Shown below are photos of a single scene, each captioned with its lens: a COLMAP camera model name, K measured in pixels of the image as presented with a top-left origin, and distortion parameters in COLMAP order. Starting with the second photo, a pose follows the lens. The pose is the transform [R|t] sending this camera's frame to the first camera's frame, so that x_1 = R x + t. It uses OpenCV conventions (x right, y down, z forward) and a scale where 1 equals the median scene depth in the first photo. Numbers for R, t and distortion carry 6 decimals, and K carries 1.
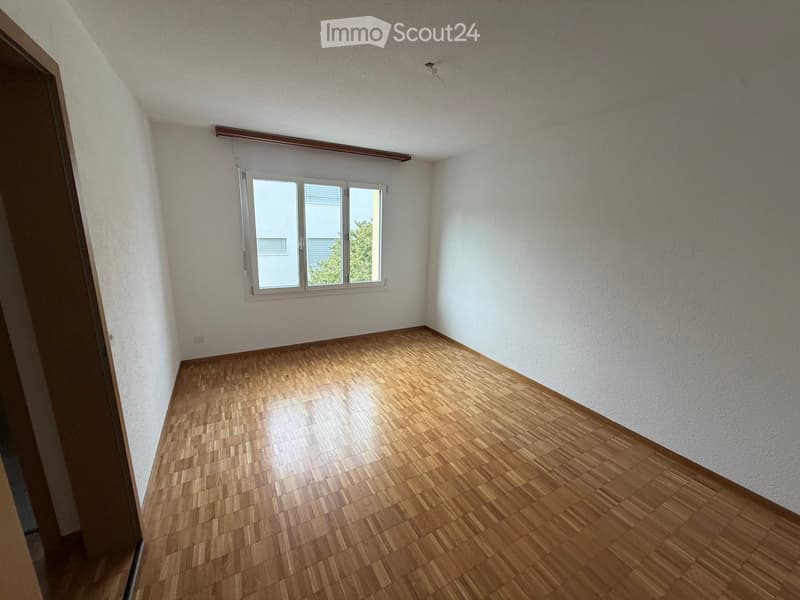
lens RADIAL K [[320.8, 0, 399.2], [0, 320.8, 300.4], [0, 0, 1]] dist [0.002892, -0.000092]
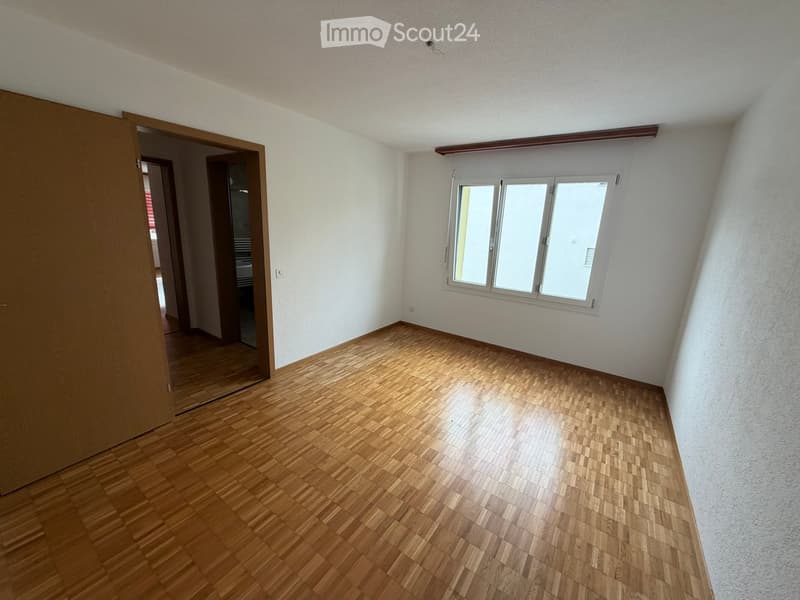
lens RADIAL K [[320.8, 0, 402.4], [0, 320.8, 302.2], [0, 0, 1]] dist [0.002892, -0.000092]
pose [[0.444245, 0.207859, -0.871459, 0.527609], [-0.237743, 0.965190, 0.109021, -0.046257], [0.863785, 0.158752, 0.478198, 0.308835]]
